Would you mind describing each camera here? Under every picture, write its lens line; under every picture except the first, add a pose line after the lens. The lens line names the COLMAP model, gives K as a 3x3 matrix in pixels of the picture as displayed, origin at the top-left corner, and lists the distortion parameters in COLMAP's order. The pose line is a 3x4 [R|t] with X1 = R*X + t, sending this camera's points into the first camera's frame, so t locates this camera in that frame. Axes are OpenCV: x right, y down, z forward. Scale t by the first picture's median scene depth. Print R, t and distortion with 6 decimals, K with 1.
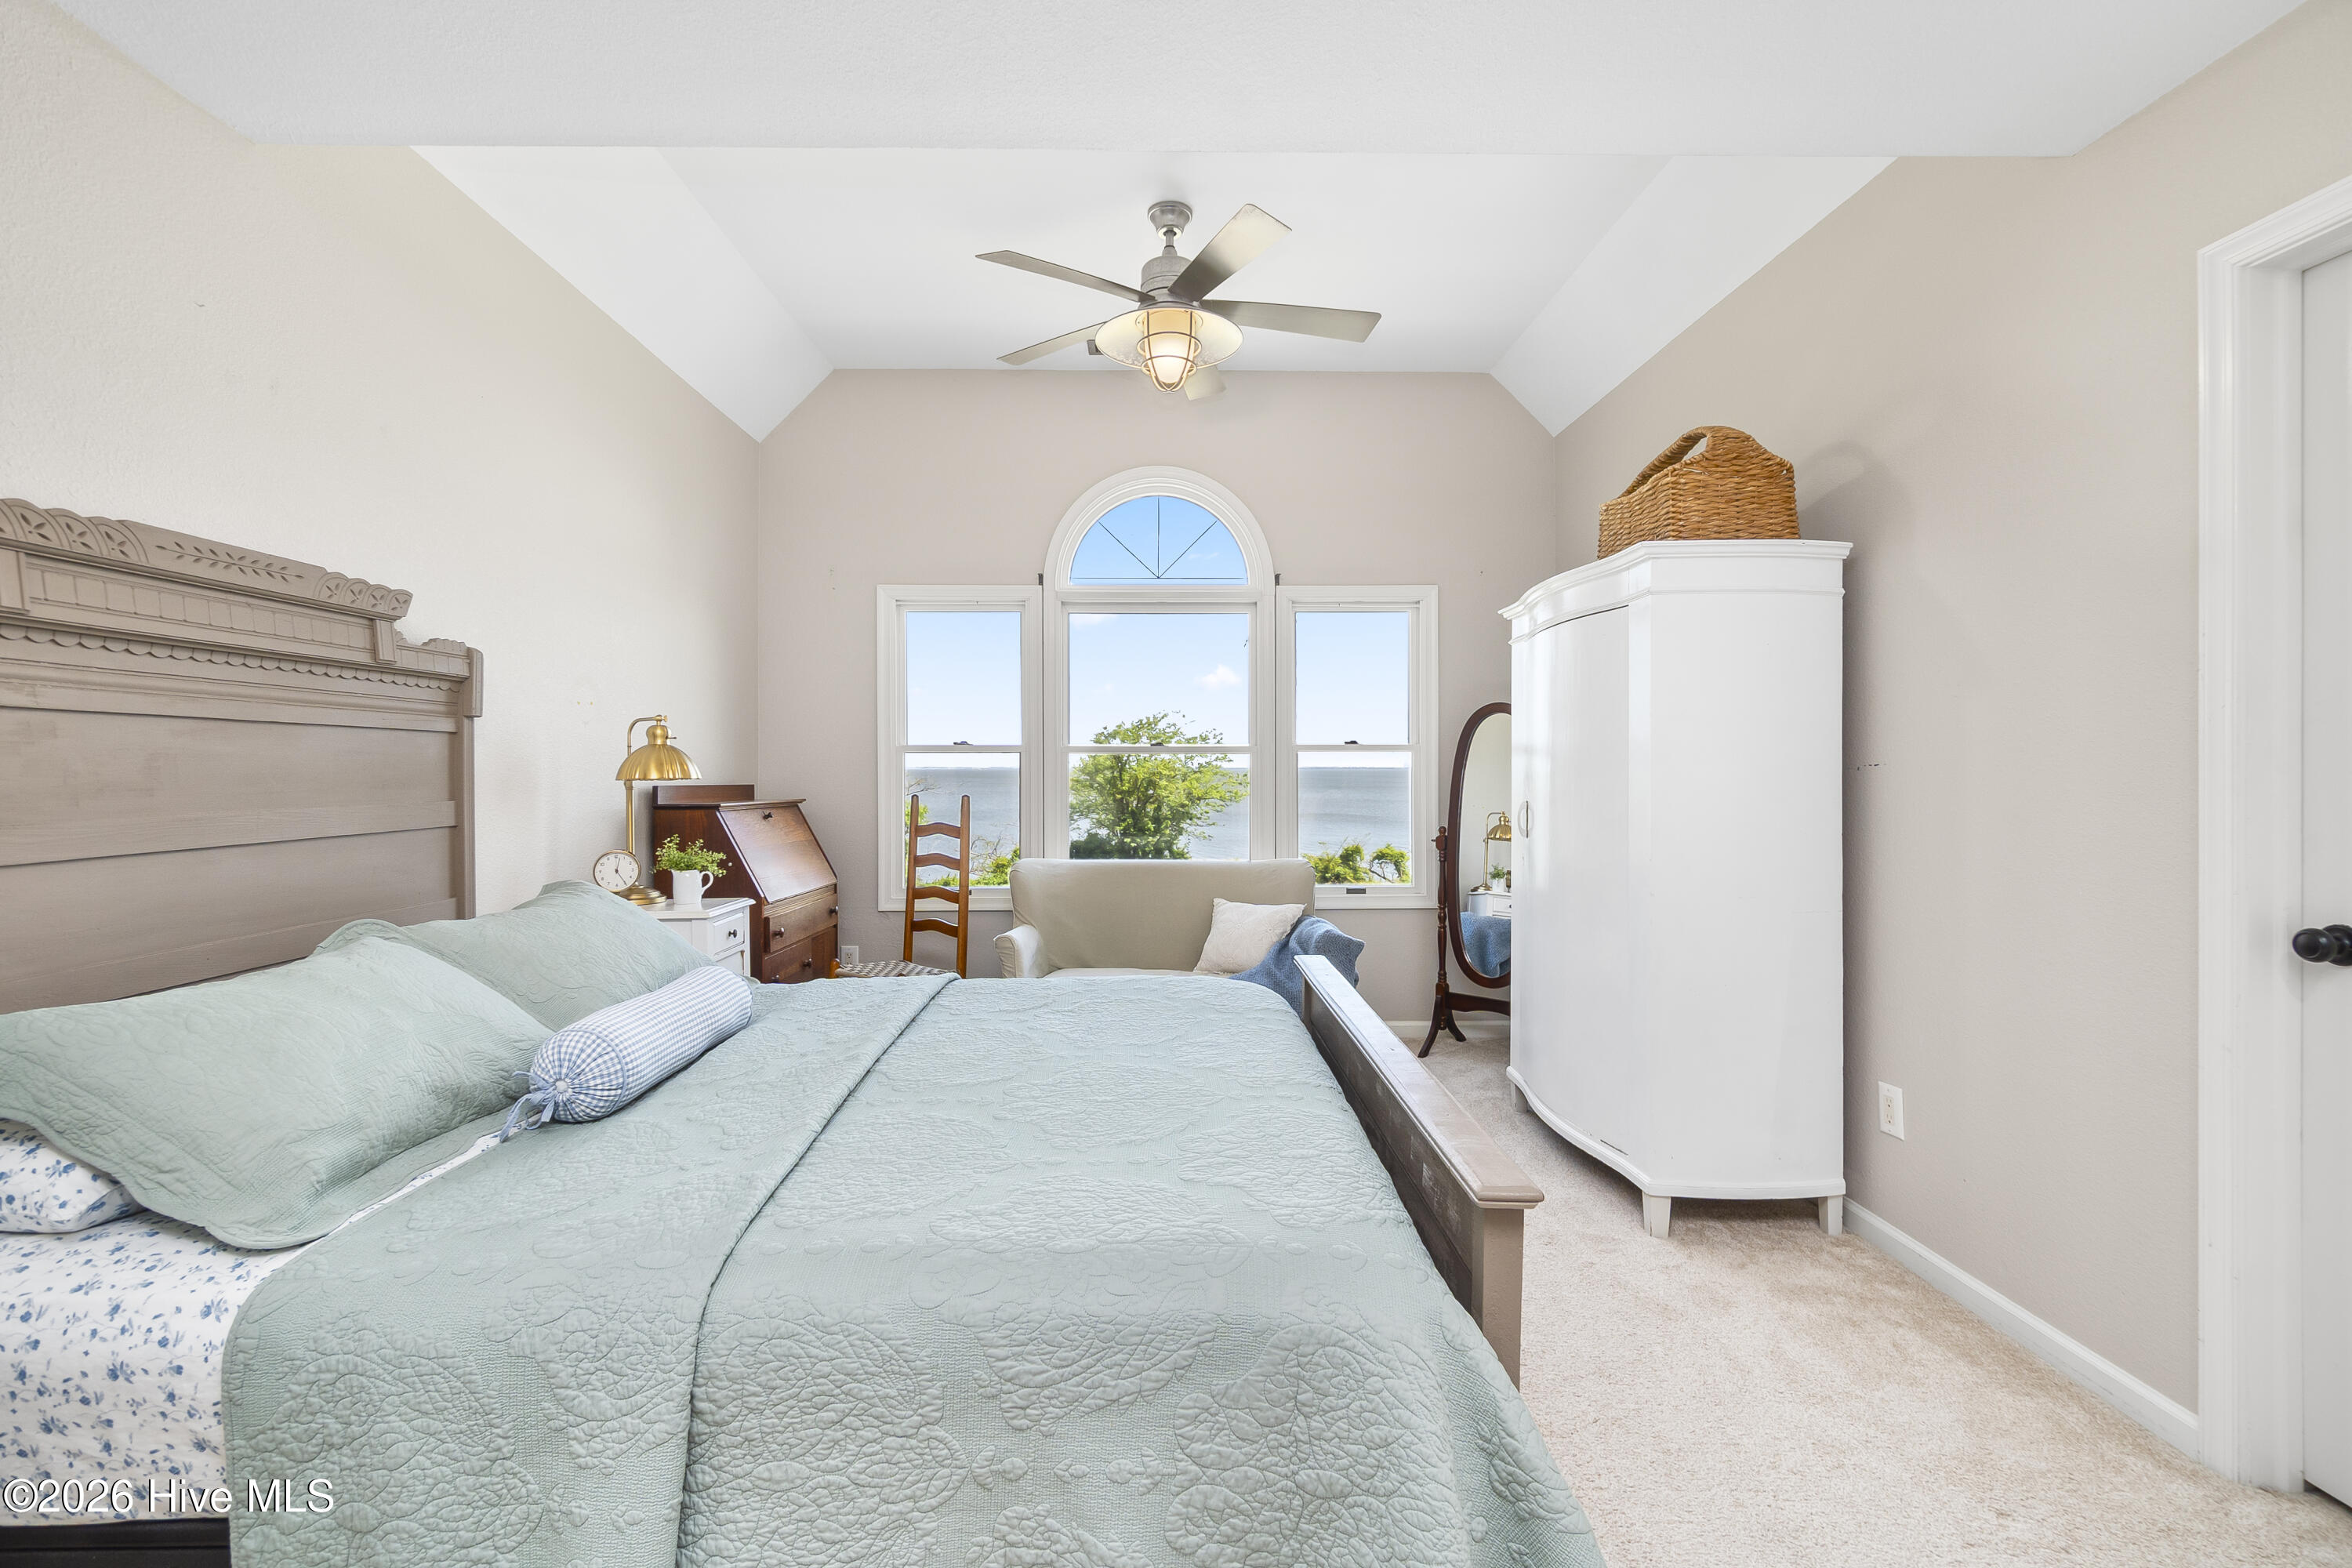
lens RADIAL K [[1010.9, 0, 1156.9], [0, 1010.9, 774.1], [0, 0, 1]] dist [-0.006189, 0.001209]
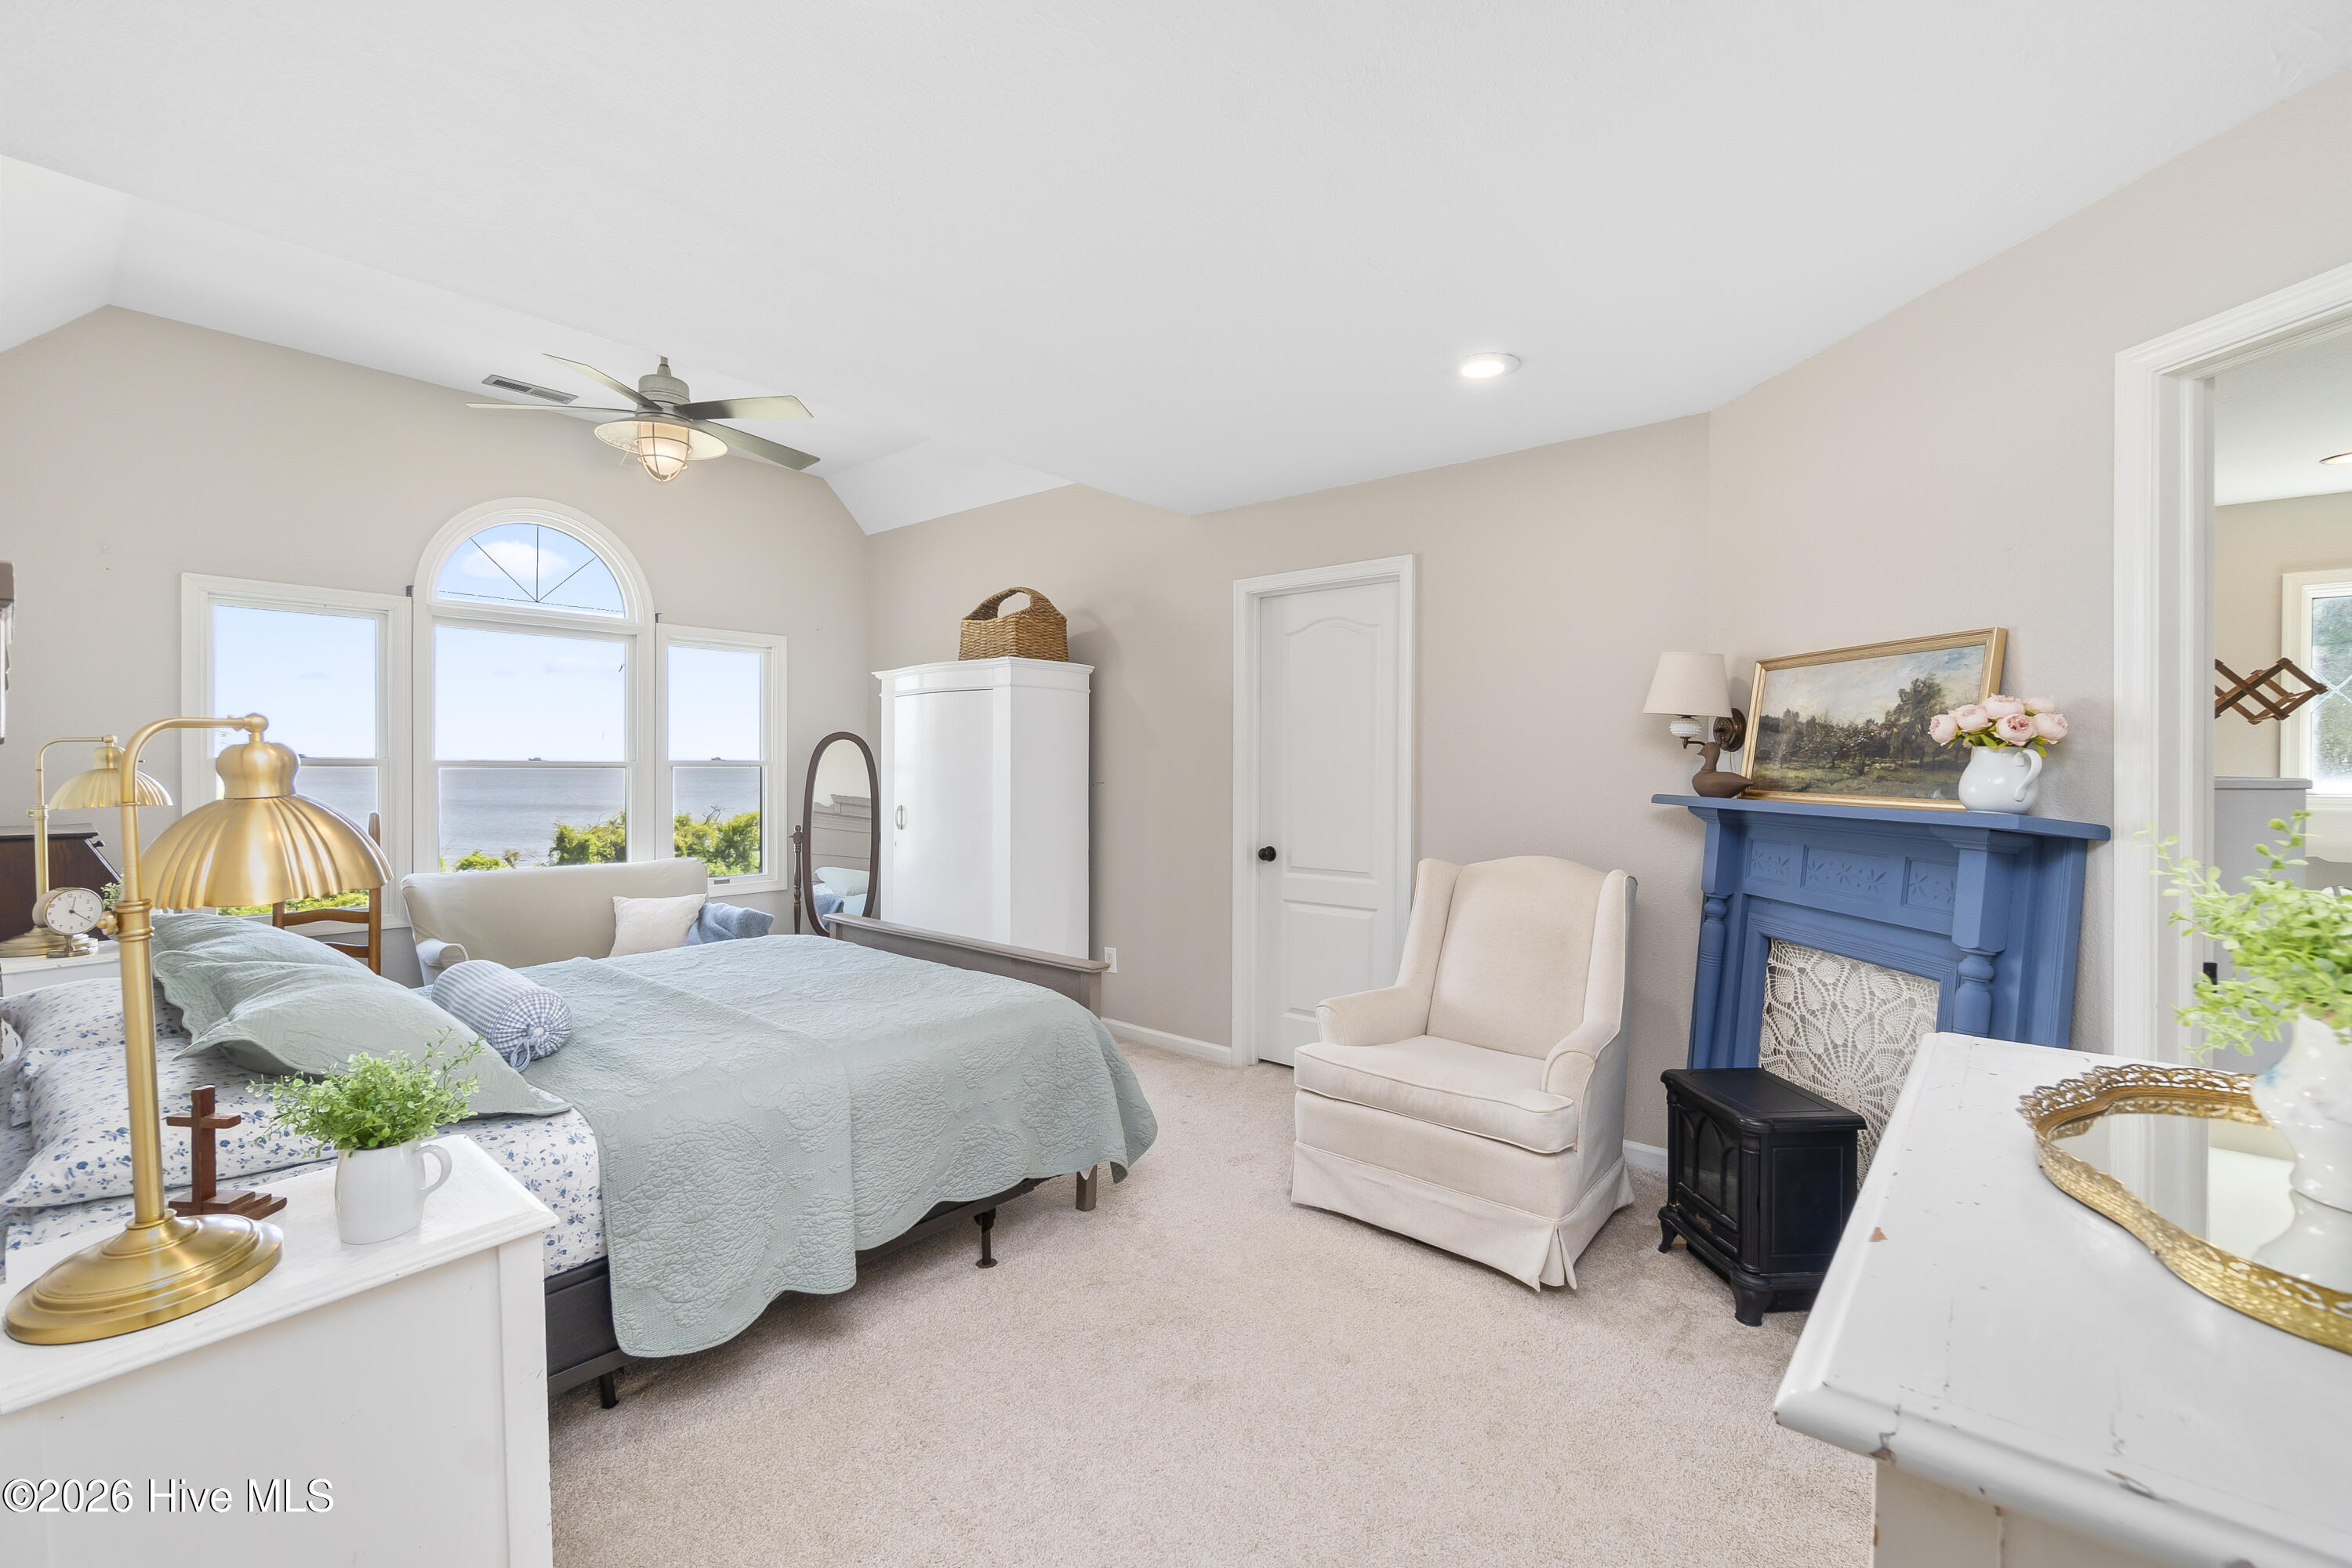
lens RADIAL K [[1010.9, 0, 1174.7], [0, 1010.9, 778.4], [0, 0, 1]] dist [-0.006189, 0.001209]
pose [[0.650506, -0.006555, 0.759473, -0.550712], [-0.001734, 0.999947, 0.010115, -0.030992], [-0.759499, -0.007897, 0.650461, -0.298835]]
